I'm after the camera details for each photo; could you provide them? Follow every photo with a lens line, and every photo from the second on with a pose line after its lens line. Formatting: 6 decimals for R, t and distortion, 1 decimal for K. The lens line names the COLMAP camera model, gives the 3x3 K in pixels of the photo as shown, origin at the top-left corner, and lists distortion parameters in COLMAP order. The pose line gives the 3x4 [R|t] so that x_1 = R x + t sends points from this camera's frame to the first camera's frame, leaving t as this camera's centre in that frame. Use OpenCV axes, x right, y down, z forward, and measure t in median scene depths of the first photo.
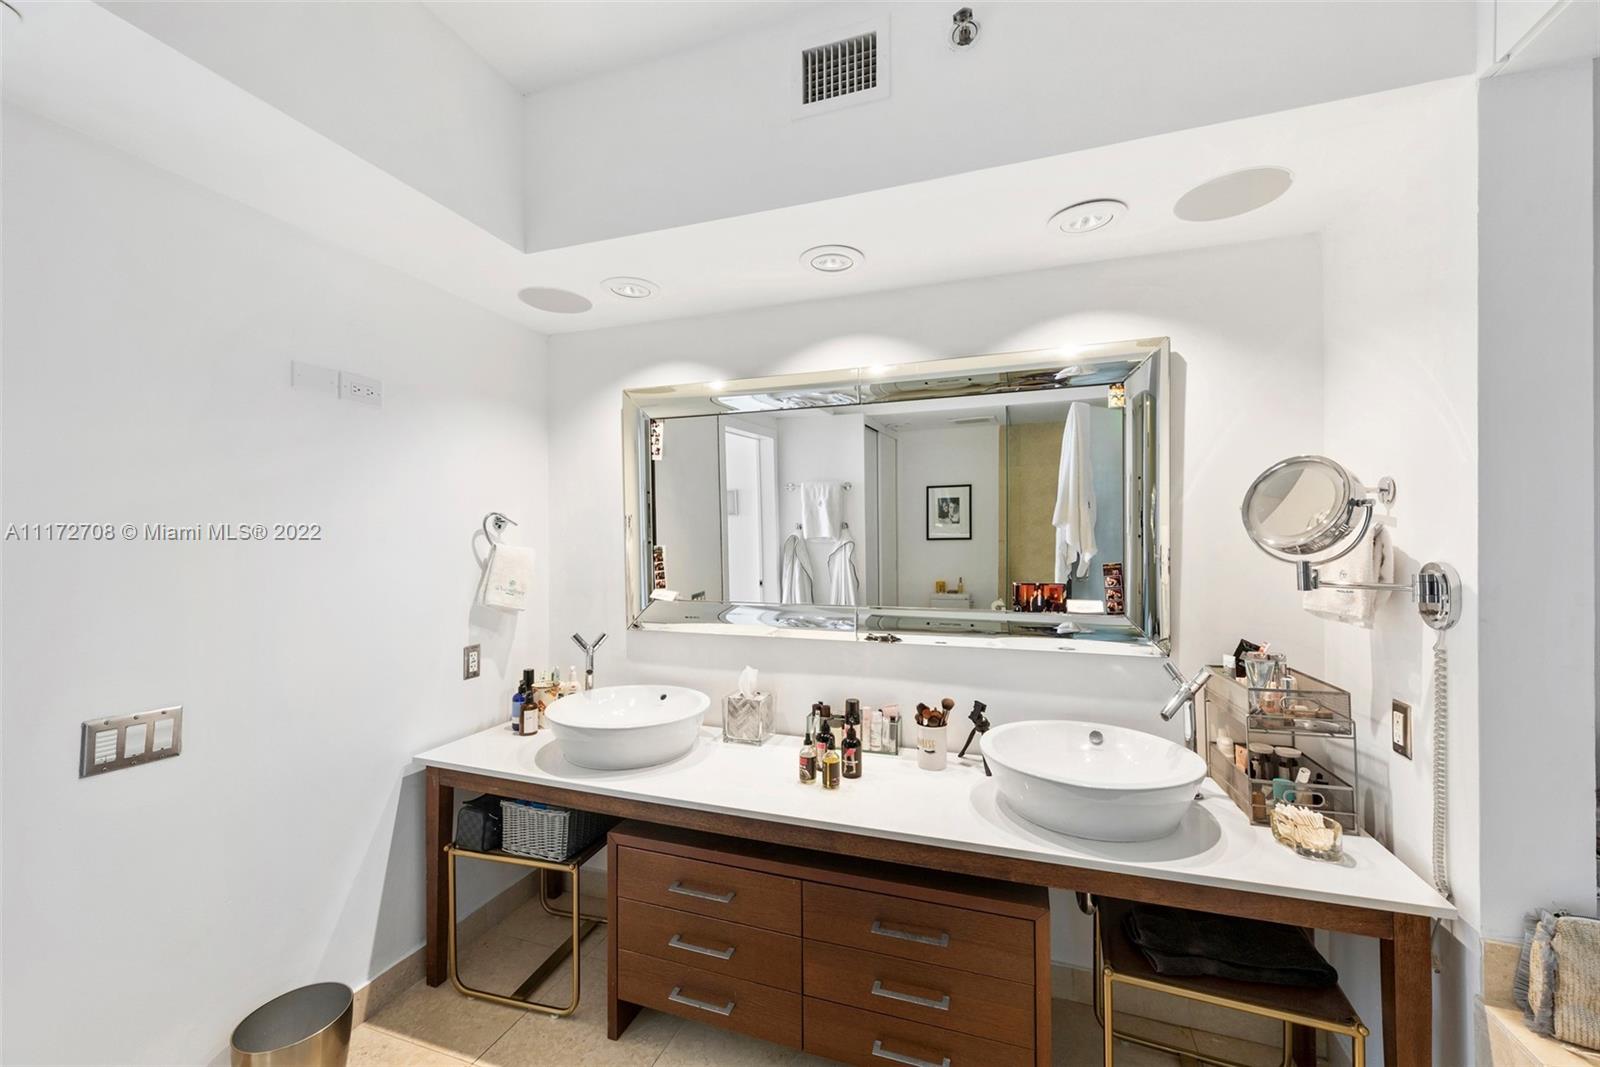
lens RADIAL K [[647.5, 0, 799.7], [0, 647.5, 538.6], [0, 0, 1]] dist [0.012666, -0.002334]
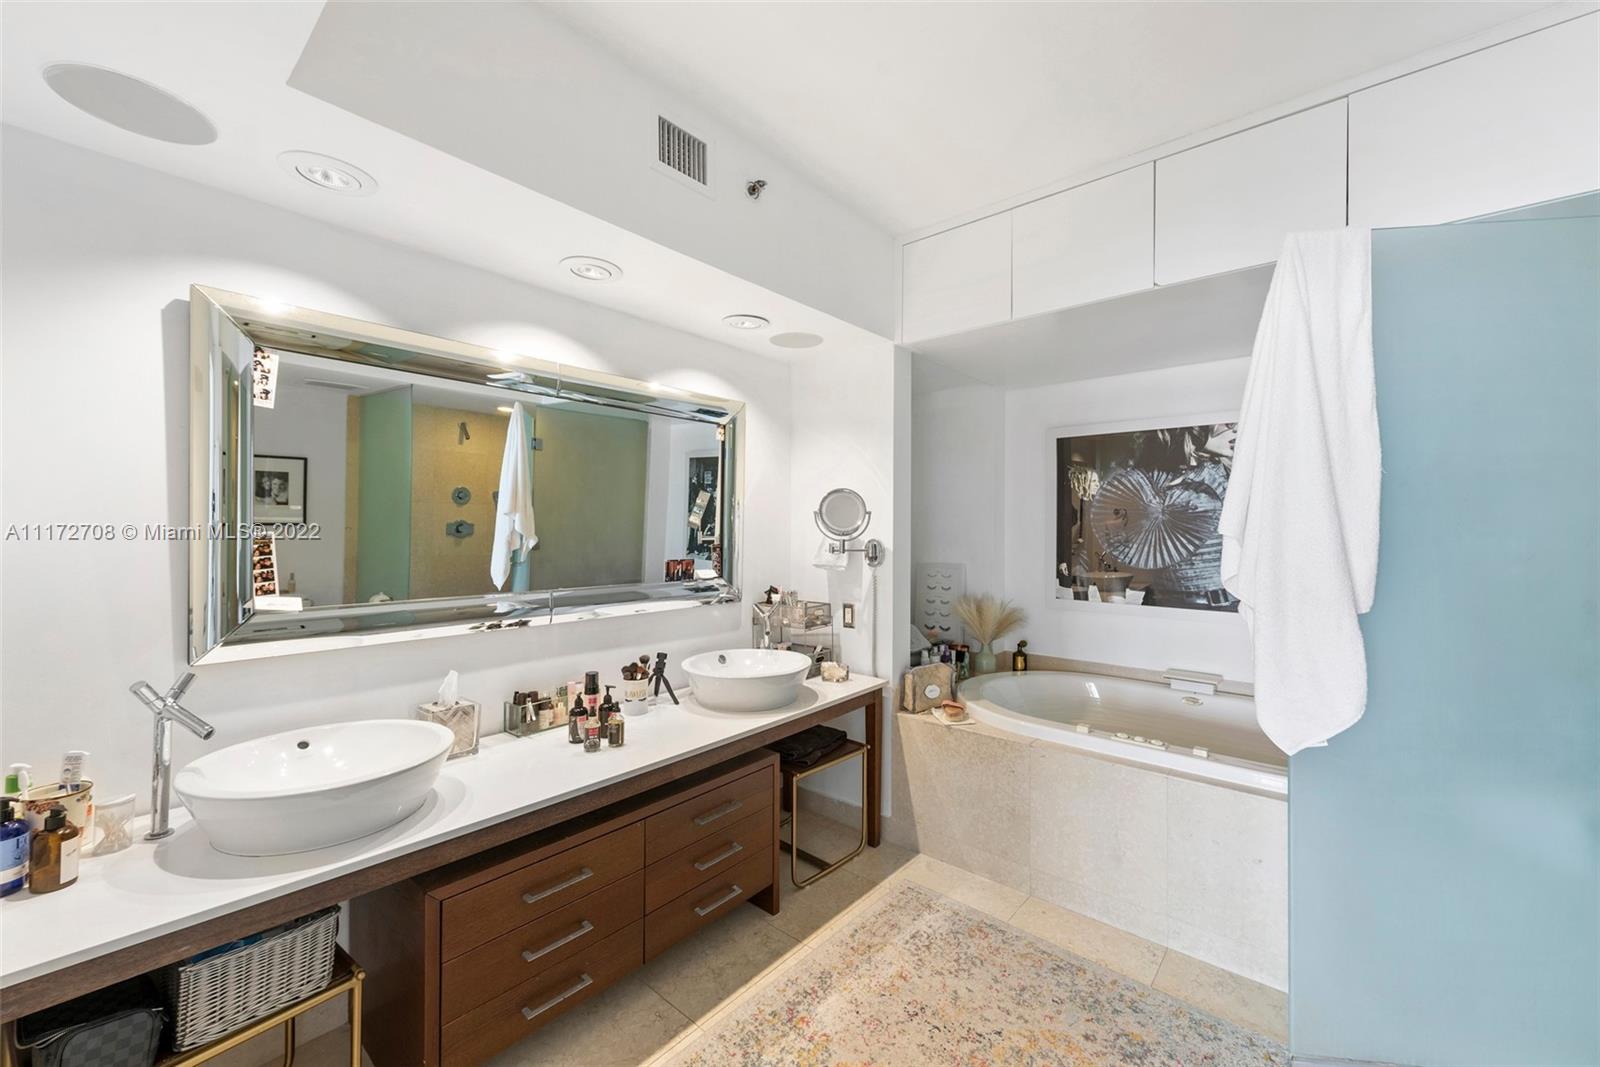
lens RADIAL K [[647.5, 0, 805.4], [0, 647.5, 530.3], [0, 0, 1]] dist [0.012666, -0.002334]
pose [[0.342527, 0.002343, 0.939505, -0.834121], [-0.011679, 0.999930, 0.001764, 0.000498], [-0.939435, -0.011577, 0.342531, 0.280382]]
